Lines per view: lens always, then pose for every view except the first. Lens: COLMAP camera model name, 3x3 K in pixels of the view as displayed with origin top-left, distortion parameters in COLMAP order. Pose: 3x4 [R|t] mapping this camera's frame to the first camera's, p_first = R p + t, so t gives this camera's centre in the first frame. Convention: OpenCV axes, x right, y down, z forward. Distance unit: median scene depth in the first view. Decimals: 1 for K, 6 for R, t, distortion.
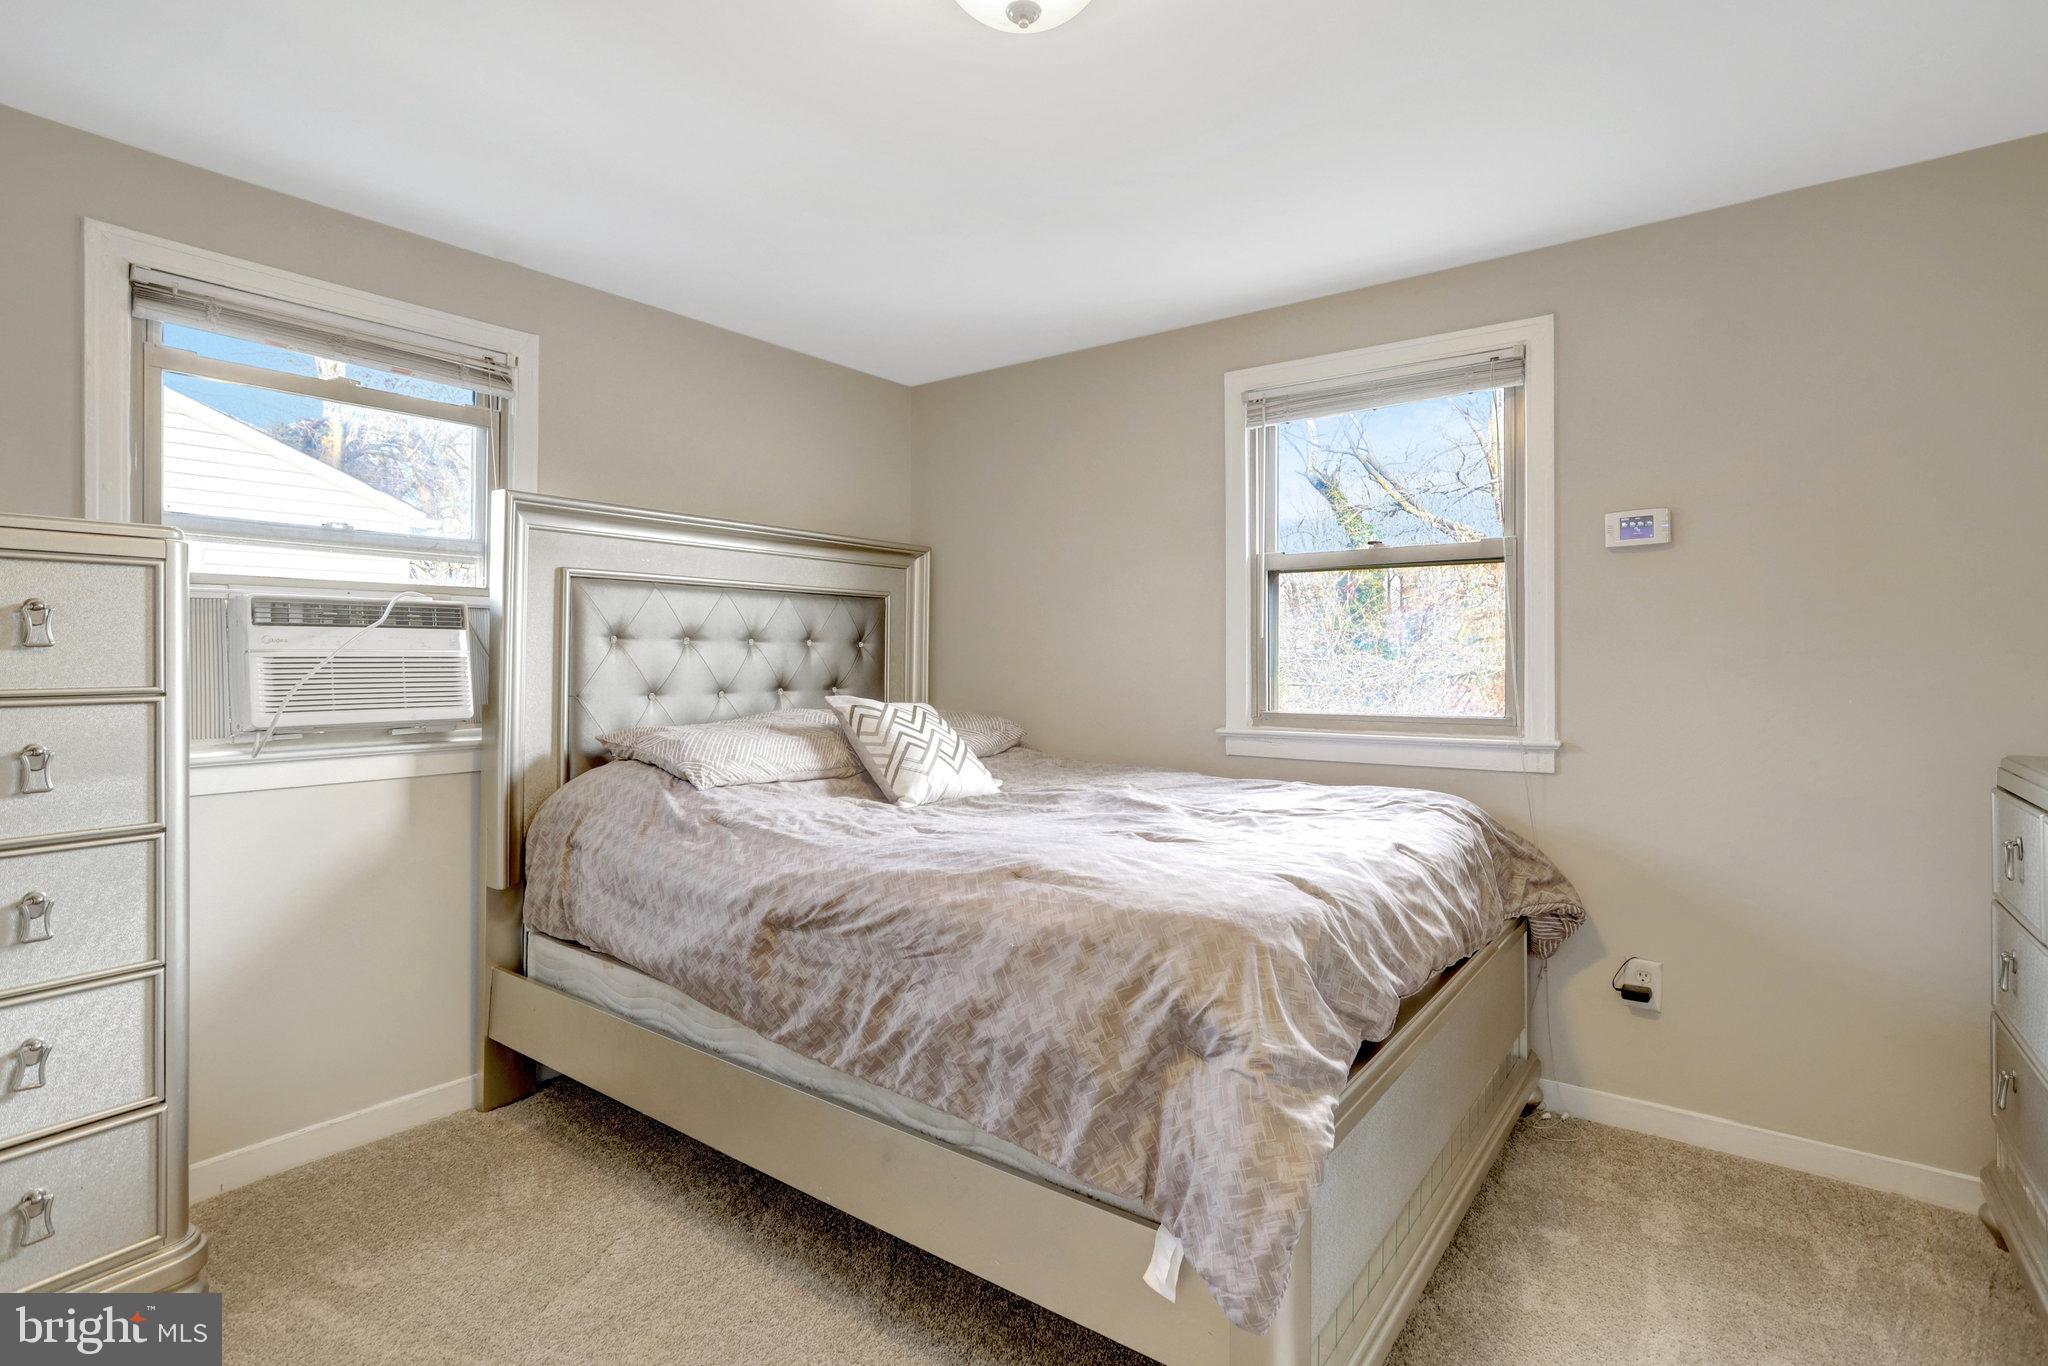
lens RADIAL K [[998.1, 0, 1021.6], [0, 998.1, 654.3], [0, 0, 1]] dist [-0.029021, 0.020621]
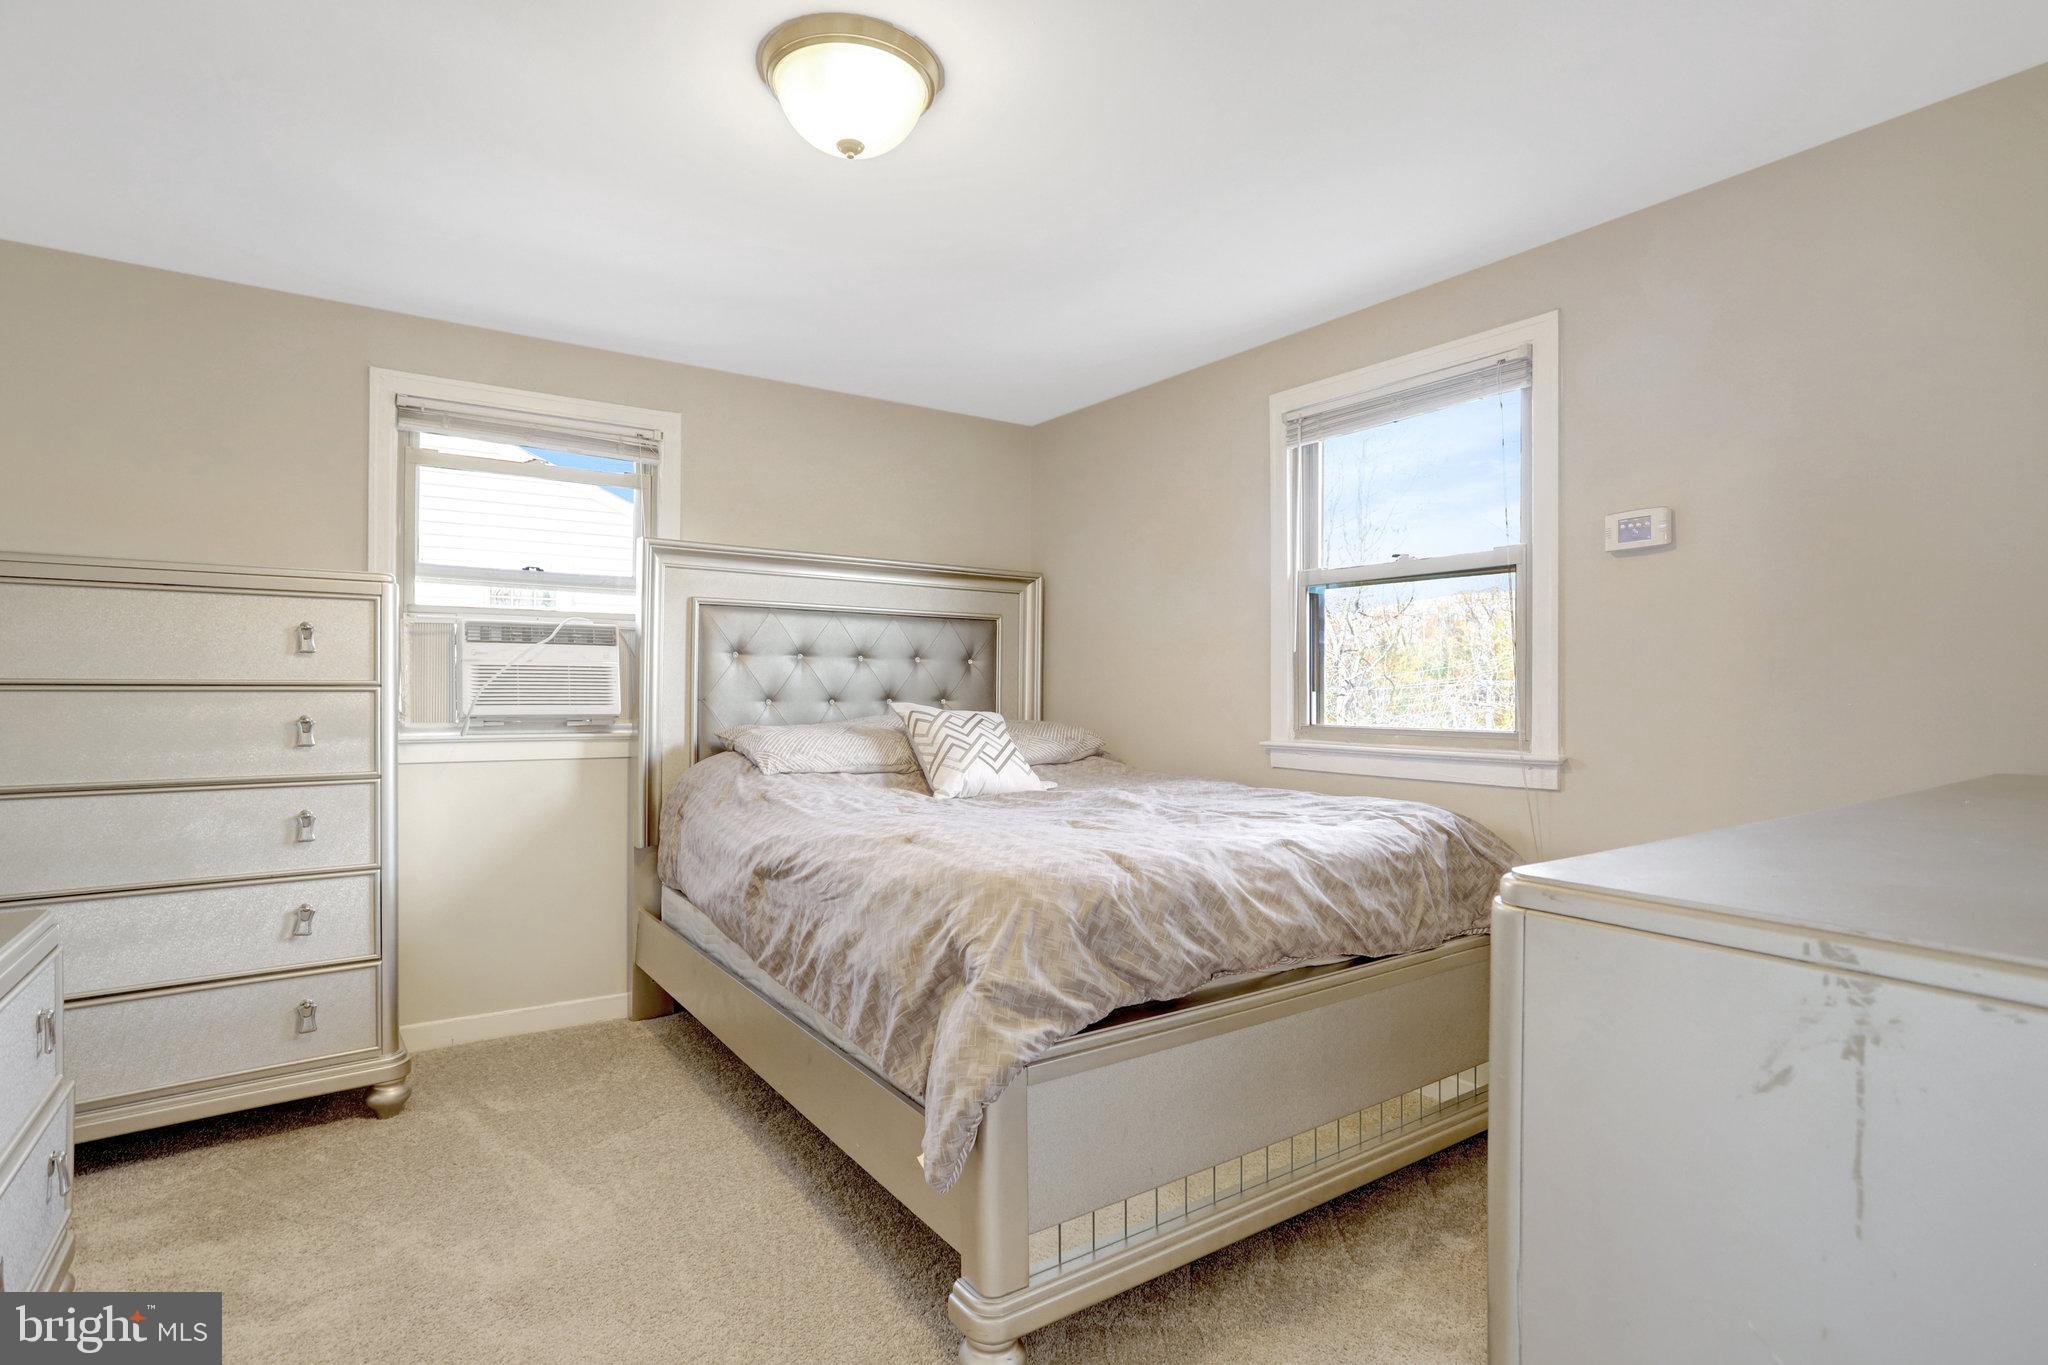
lens RADIAL K [[1017.8, 0, 1027.2], [0, 1017.8, 688.6], [0, 0, 1]] dist [-0.033742, 0.019760]
pose [[0.947343, 0.007175, -0.320139, 0.386987], [-0.006753, 0.999974, 0.002428, 0.024642], [0.320148, -0.000139, 0.947367, -0.089140]]
